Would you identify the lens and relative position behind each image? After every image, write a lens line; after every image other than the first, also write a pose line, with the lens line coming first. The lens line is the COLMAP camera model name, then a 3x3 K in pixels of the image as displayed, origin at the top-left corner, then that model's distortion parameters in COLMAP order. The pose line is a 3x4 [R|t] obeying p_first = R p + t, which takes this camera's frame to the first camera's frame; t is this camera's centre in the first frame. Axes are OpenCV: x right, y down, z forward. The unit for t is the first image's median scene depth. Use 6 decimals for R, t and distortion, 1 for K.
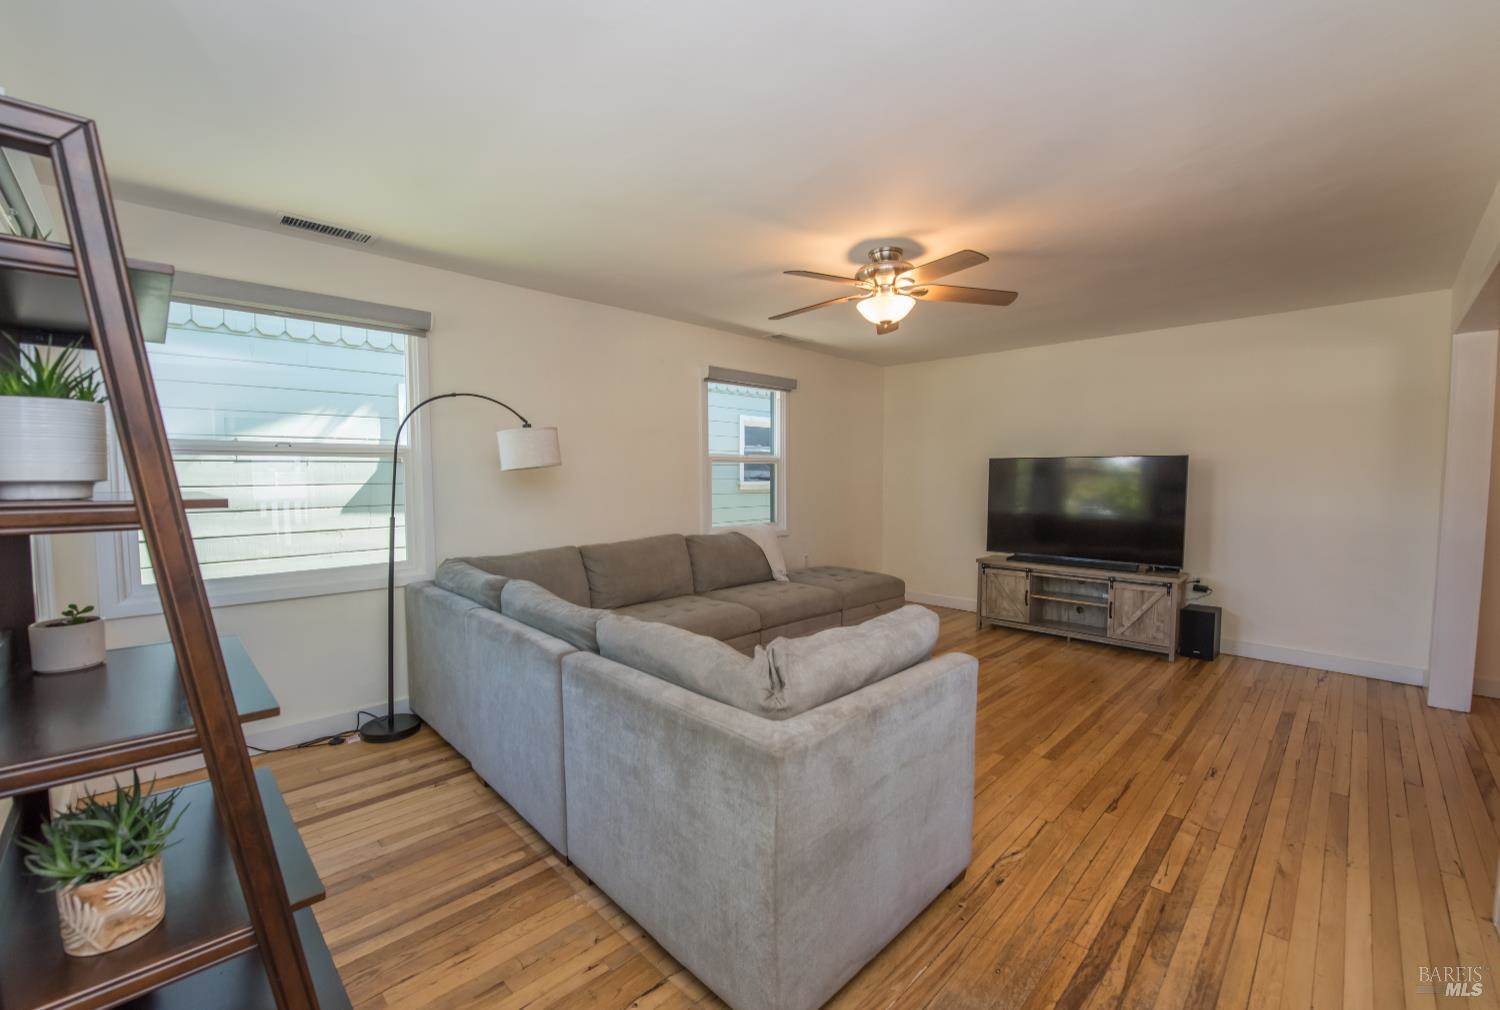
lens RADIAL K [[616.5, 0, 742.3], [0, 616.5, 501.2], [0, 0, 1]] dist [-0.009325, -0.000745]
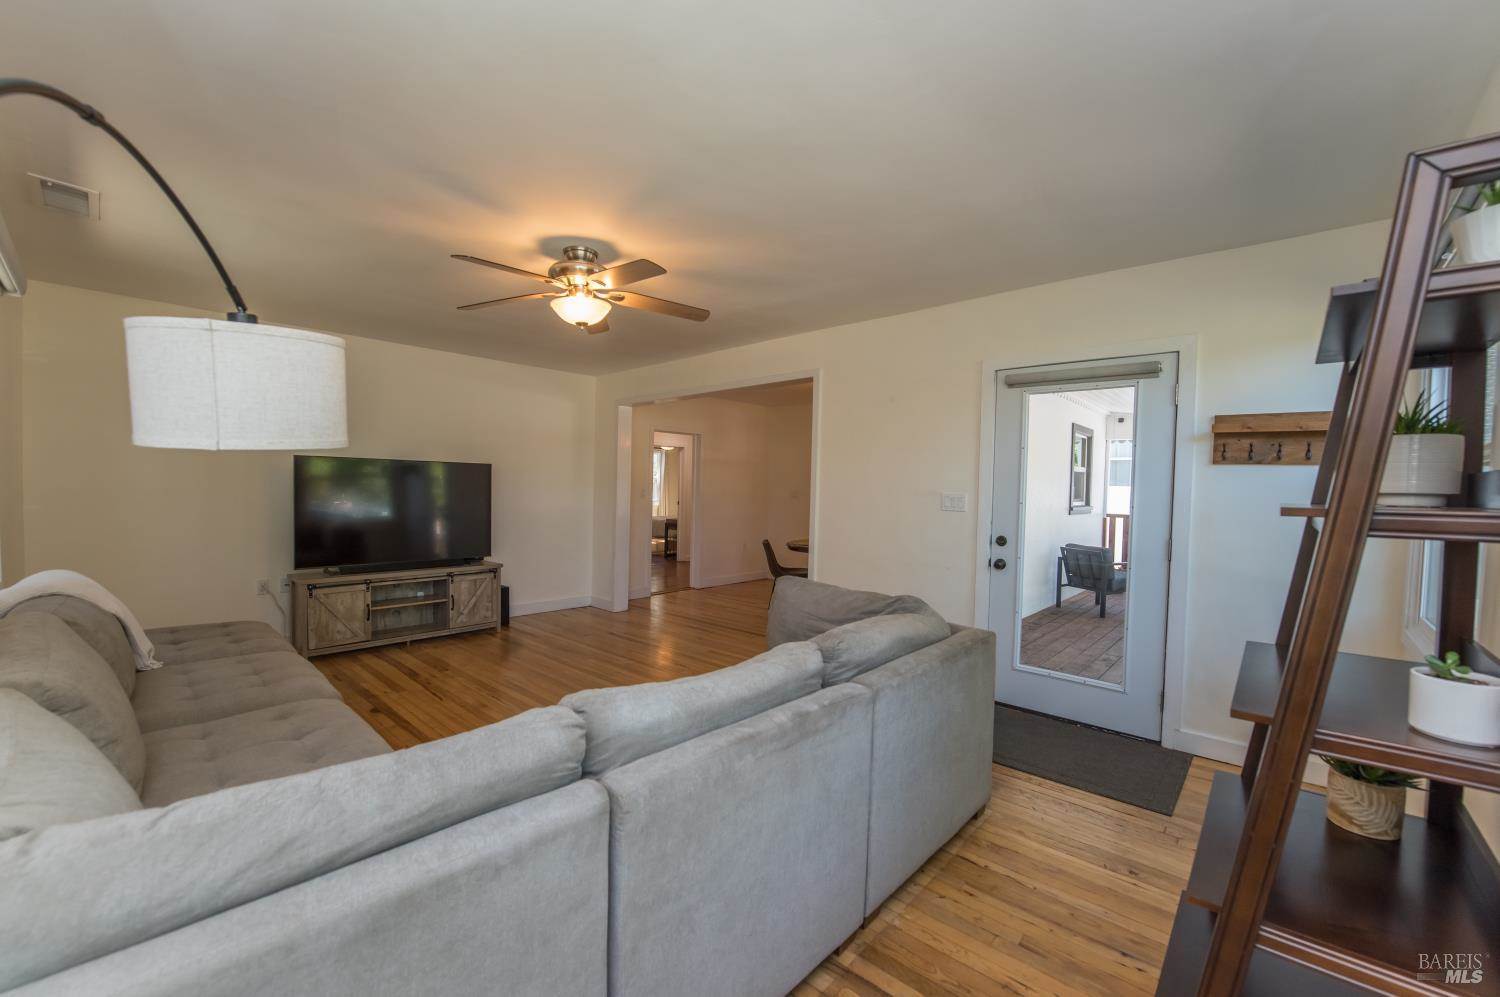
lens RADIAL K [[591.3, 0, 760.2], [0, 591.3, 502.9], [0, 0, 1]] dist [-0.000867, -0.000048]
pose [[-0.061963, -0.025872, 0.997743, -0.493175], [0.018709, 0.999458, 0.027078, -0.018897], [-0.997903, 0.020344, -0.061445, 0.530238]]
